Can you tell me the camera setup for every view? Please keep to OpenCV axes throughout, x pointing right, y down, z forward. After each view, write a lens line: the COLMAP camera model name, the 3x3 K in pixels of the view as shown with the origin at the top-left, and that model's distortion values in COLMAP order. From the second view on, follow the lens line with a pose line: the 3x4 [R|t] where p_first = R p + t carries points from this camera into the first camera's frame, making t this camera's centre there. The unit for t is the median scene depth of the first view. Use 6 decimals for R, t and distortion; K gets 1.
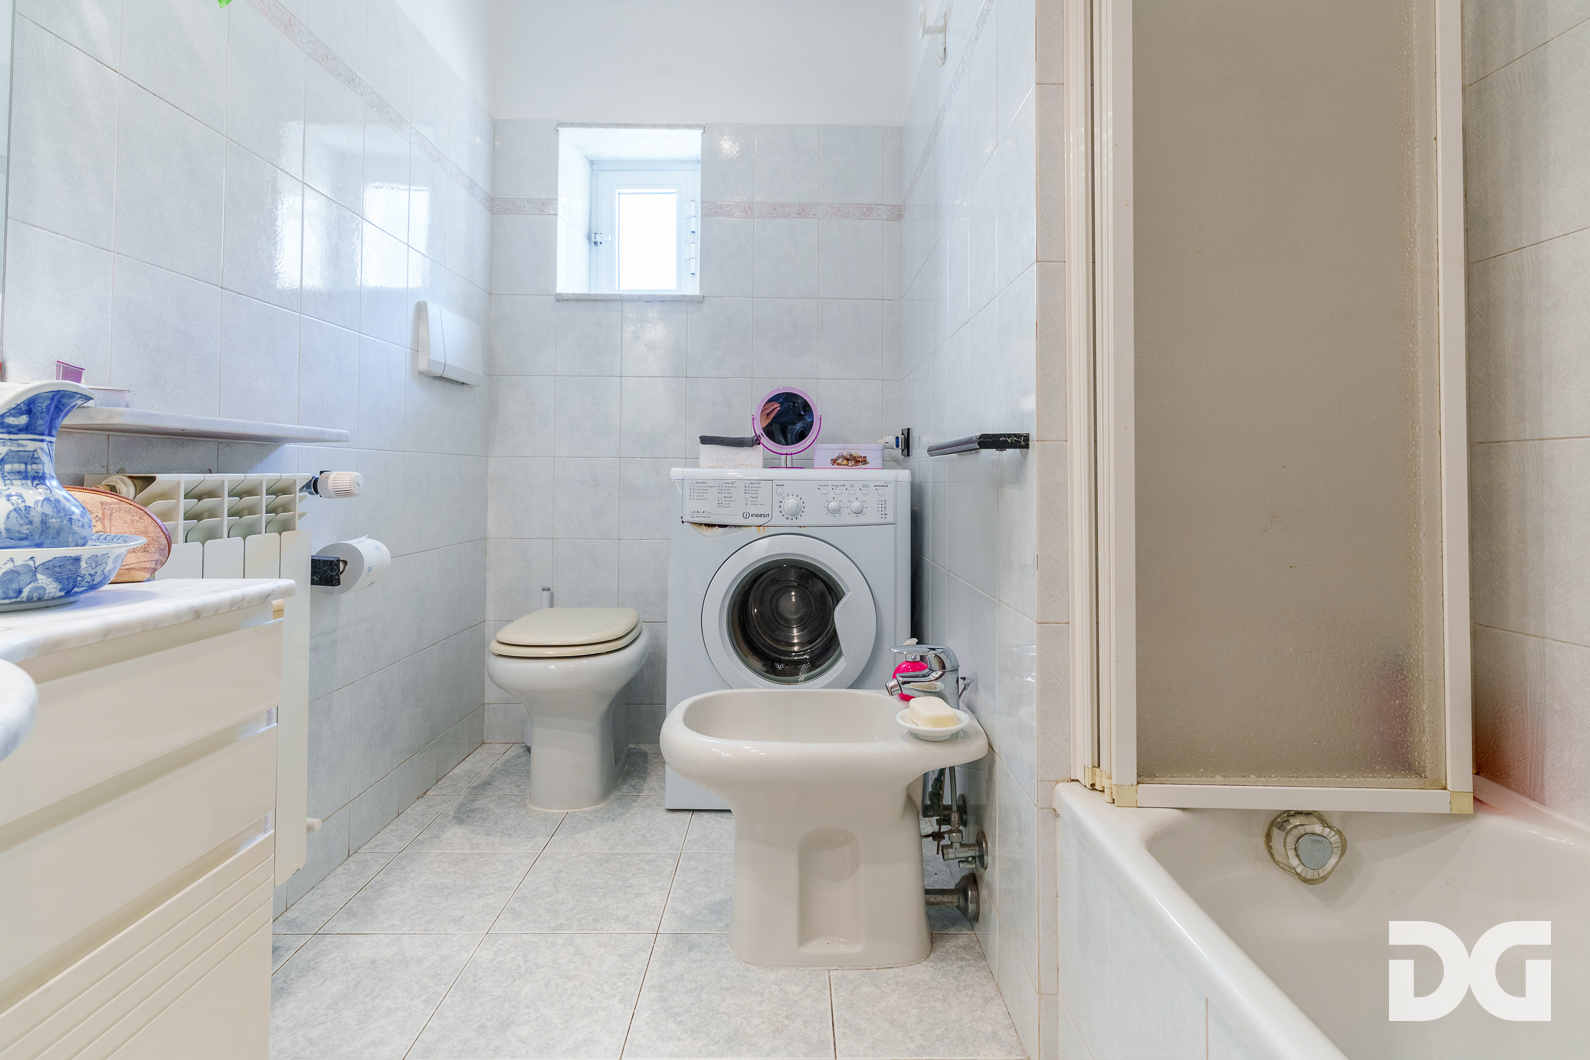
lens RADIAL K [[771.0, 0, 798.5], [0, 771.0, 466.3], [0, 0, 1]] dist [0.001109, 0.001016]
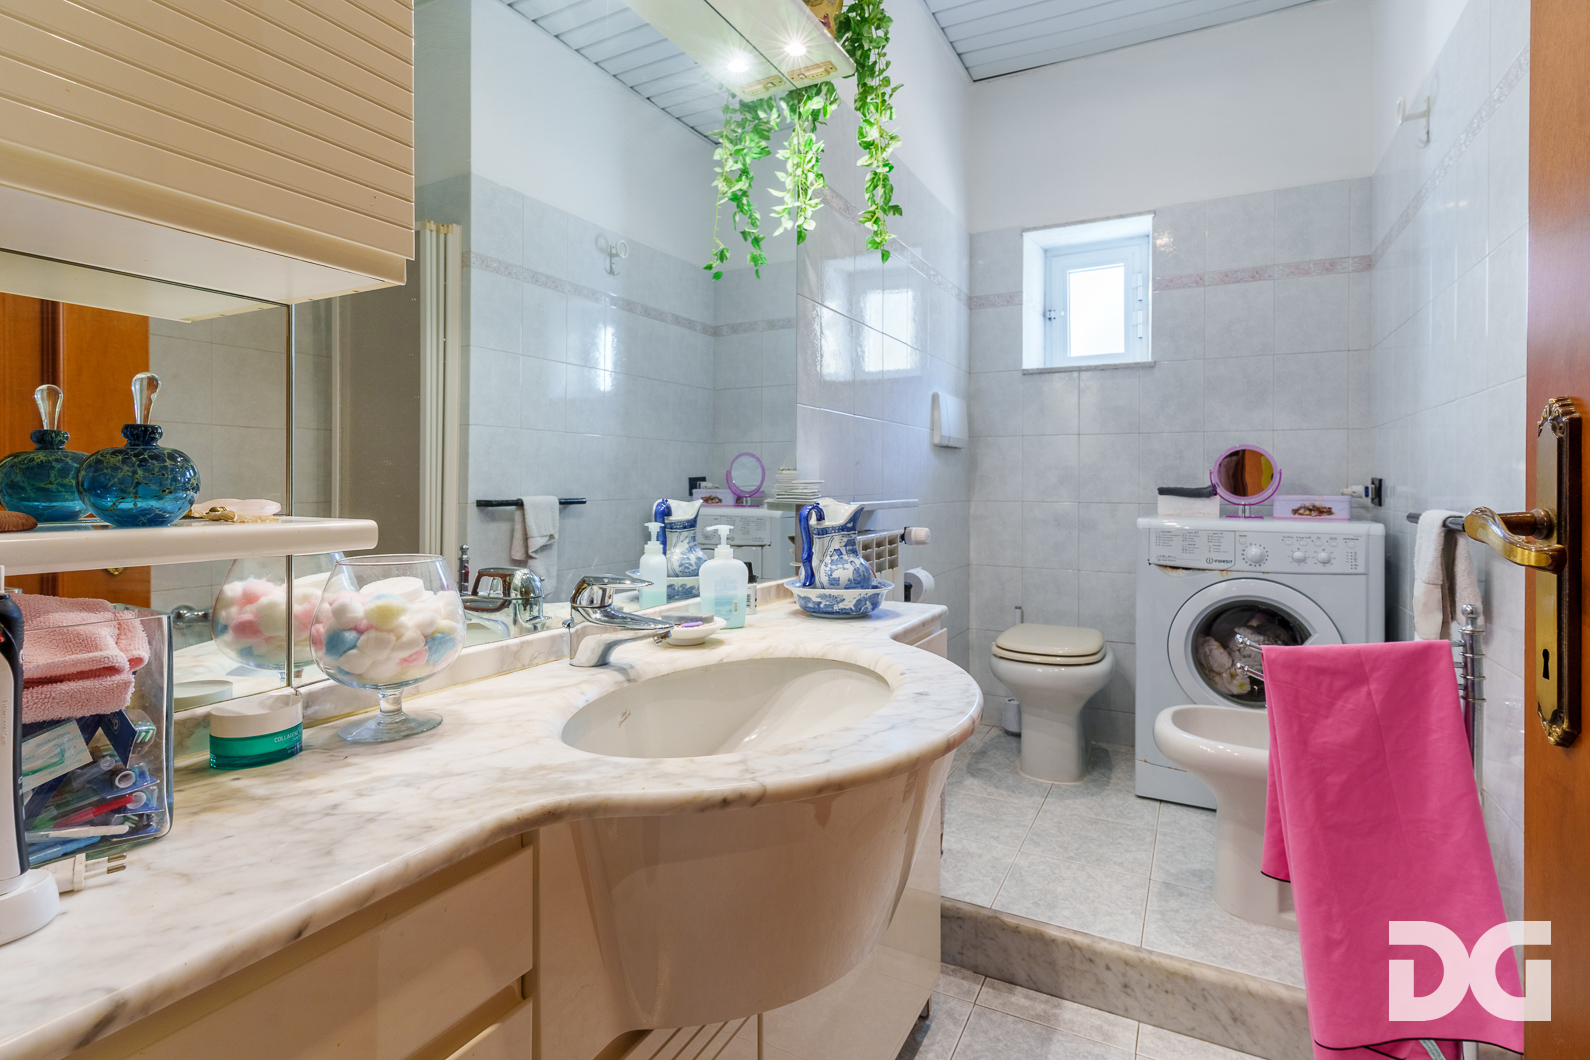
lens RADIAL K [[771.0, 0, 783.6], [0, 771.0, 489.0], [0, 0, 1]] dist [0.001109, 0.001016]
pose [[0.876351, -0.001641, -0.481671, -0.065752], [0.012048, 0.999756, 0.018515, -0.070527], [0.481523, -0.022029, 0.876157, -0.319376]]
